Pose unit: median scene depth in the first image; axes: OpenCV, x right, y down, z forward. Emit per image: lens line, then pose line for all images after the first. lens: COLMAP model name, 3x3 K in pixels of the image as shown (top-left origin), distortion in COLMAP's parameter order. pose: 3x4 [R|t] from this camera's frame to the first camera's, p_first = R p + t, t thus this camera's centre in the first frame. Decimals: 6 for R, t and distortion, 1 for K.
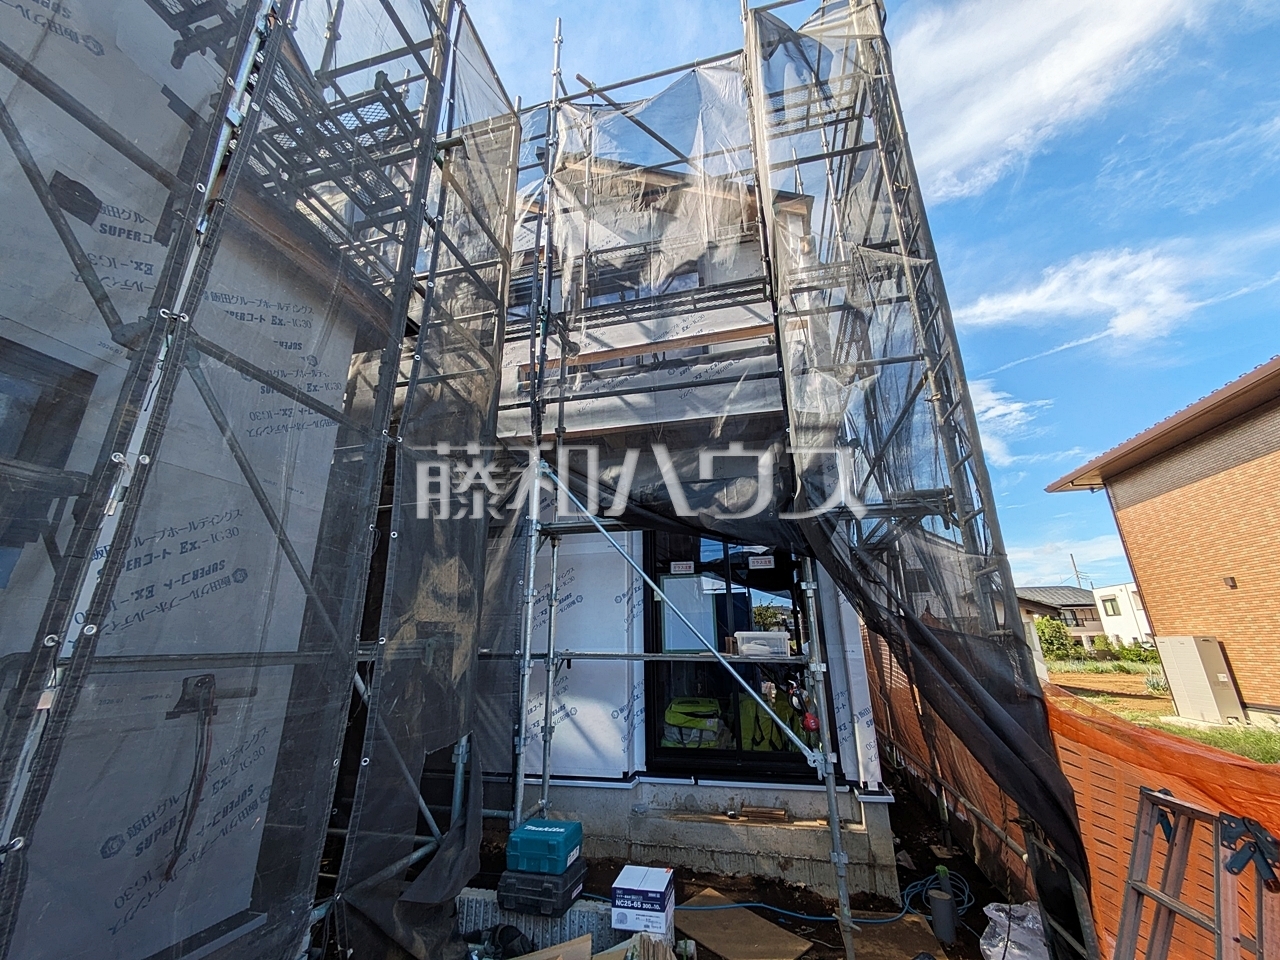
lens RADIAL K [[508.1, 0, 639.8], [0, 508.1, 478.7], [0, 0, 1]] dist [0.006025, -0.001002]
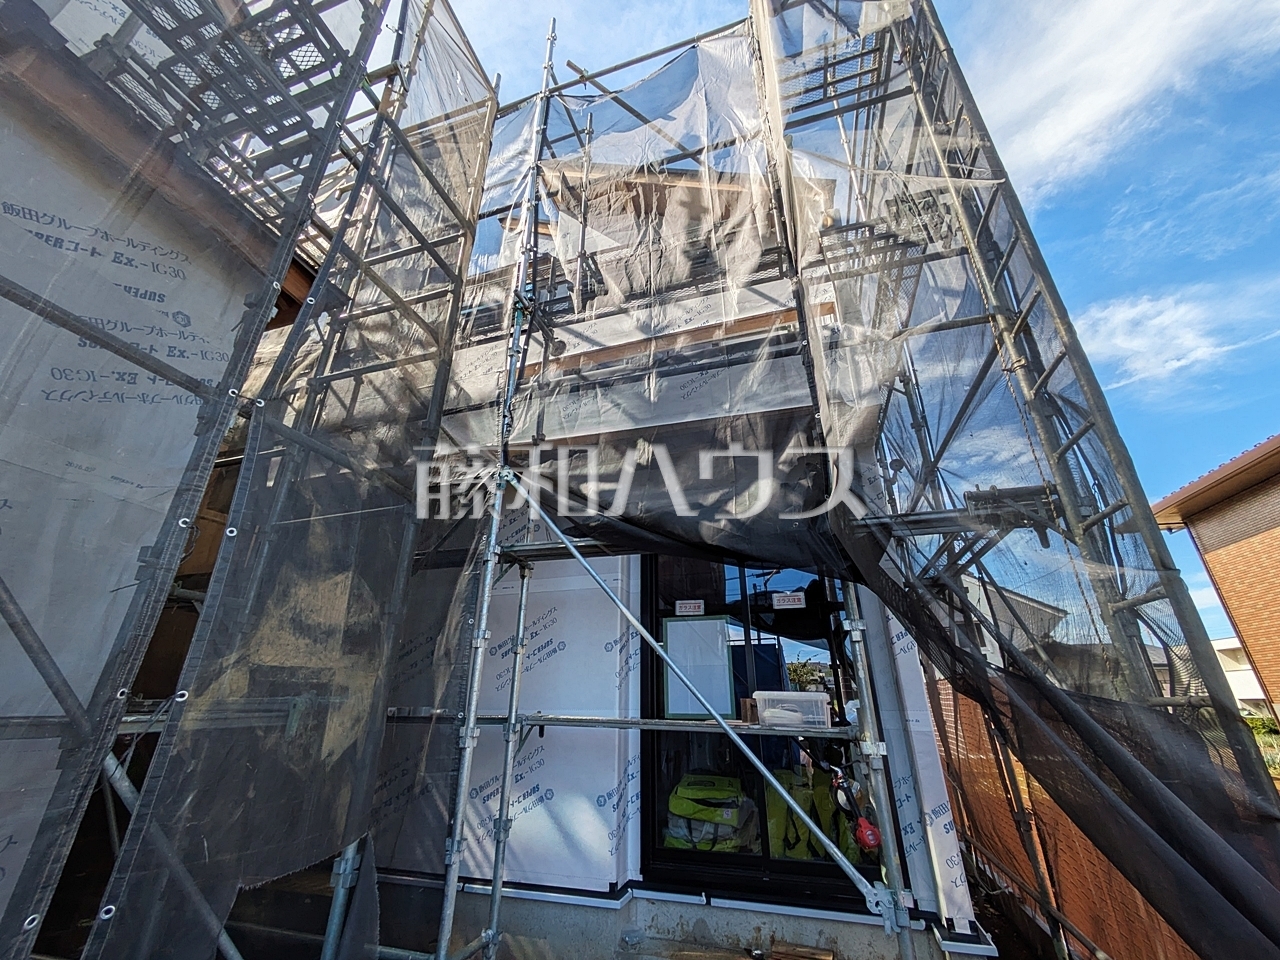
lens RADIAL K [[508.1, 0, 637.2], [0, 508.1, 478.9], [0, 0, 1]] dist [0.006025, -0.001002]
pose [[0.998158, -0.011237, -0.059617, 0.059795], [0.005300, 0.995091, -0.098825, 0.059894], [0.060434, 0.098327, 0.993317, 0.203115]]
